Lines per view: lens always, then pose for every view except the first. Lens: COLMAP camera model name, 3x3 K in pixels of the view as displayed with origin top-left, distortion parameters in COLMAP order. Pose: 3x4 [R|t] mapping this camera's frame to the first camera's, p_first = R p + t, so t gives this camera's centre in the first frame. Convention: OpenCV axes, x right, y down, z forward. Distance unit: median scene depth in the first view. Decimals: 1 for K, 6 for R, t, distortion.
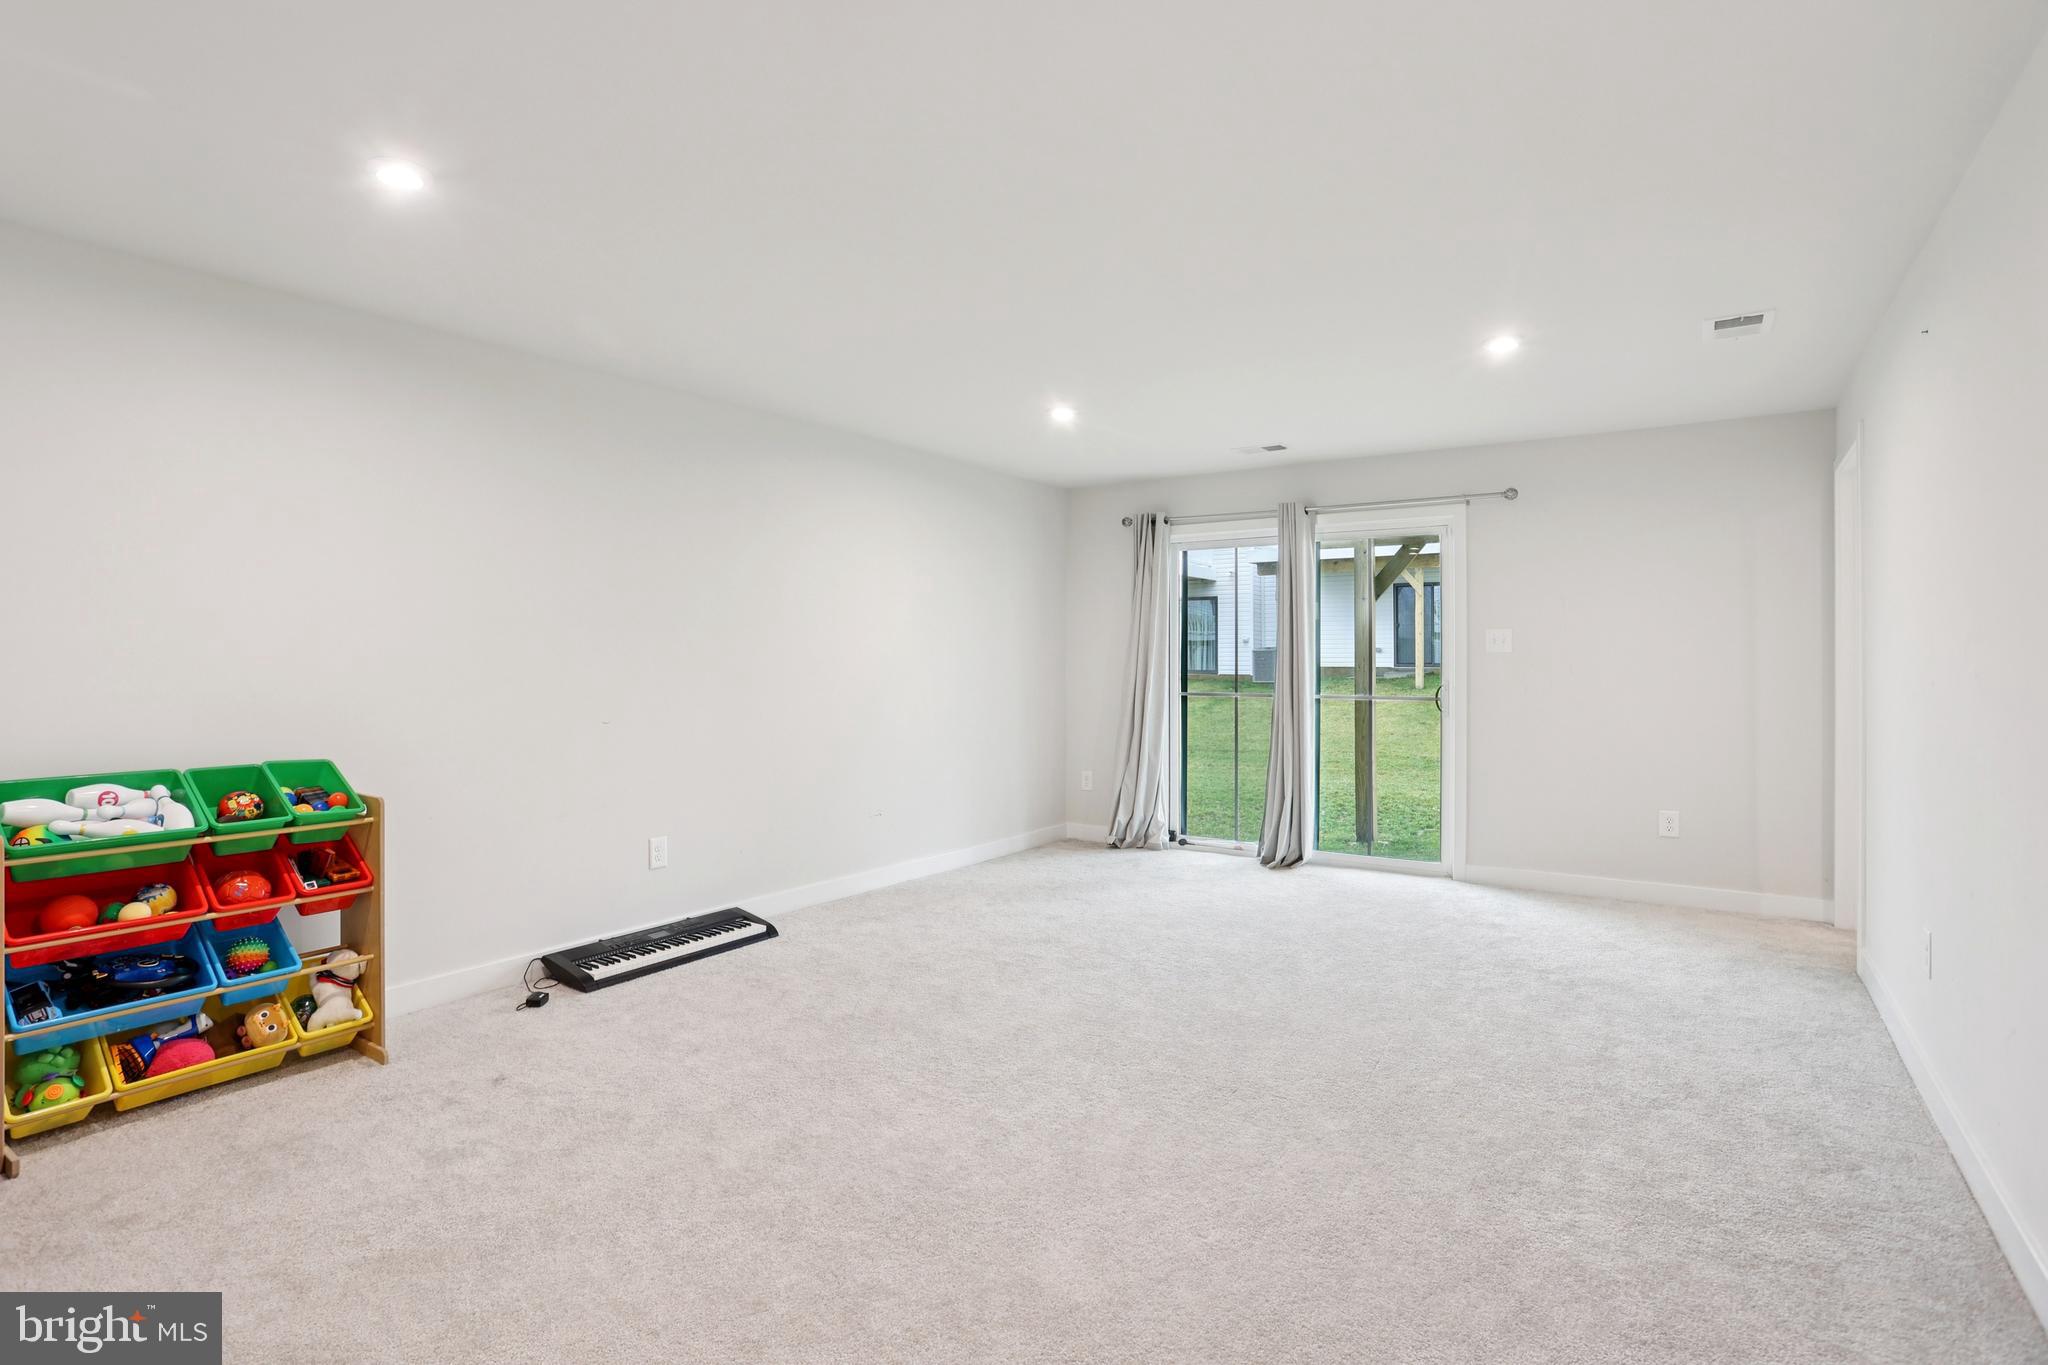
lens RADIAL K [[1013.3, 0, 1014.6], [0, 1013.3, 650.1], [0, 0, 1]] dist [-0.074509, 0.033912]
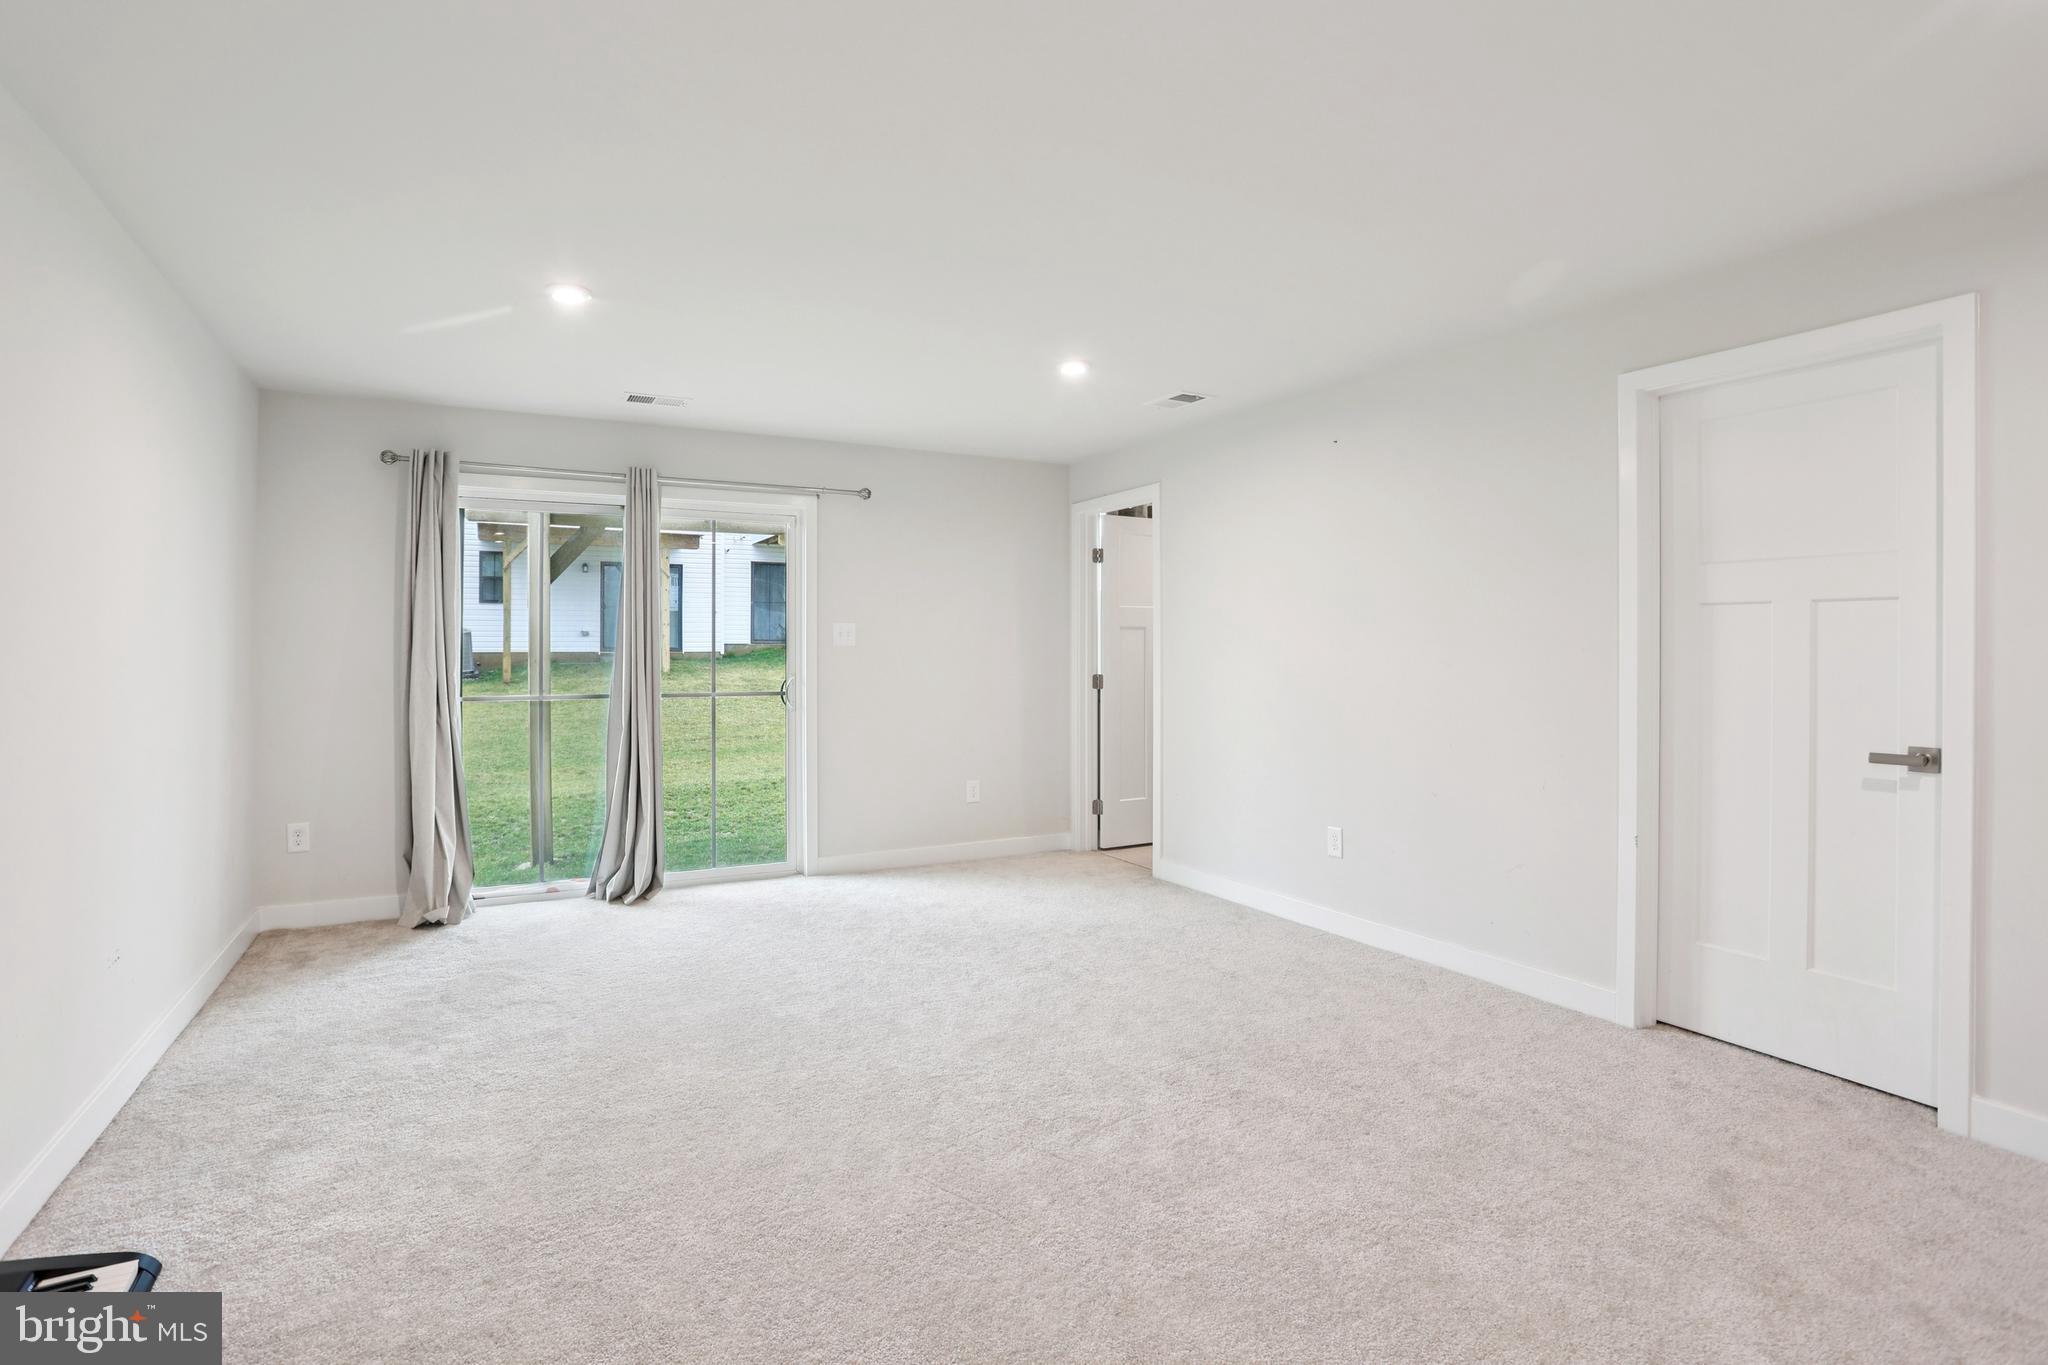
lens RADIAL K [[1013.3, 0, 1014.6], [0, 1013.3, 650.1], [0, 0, 1]] dist [-0.074509, 0.033912]
pose [[0.457462, -0.000681, 0.889229, -0.348647], [-0.007049, 0.999966, 0.004392, 0.000464], [-0.889201, -0.008278, 0.457441, 0.354312]]
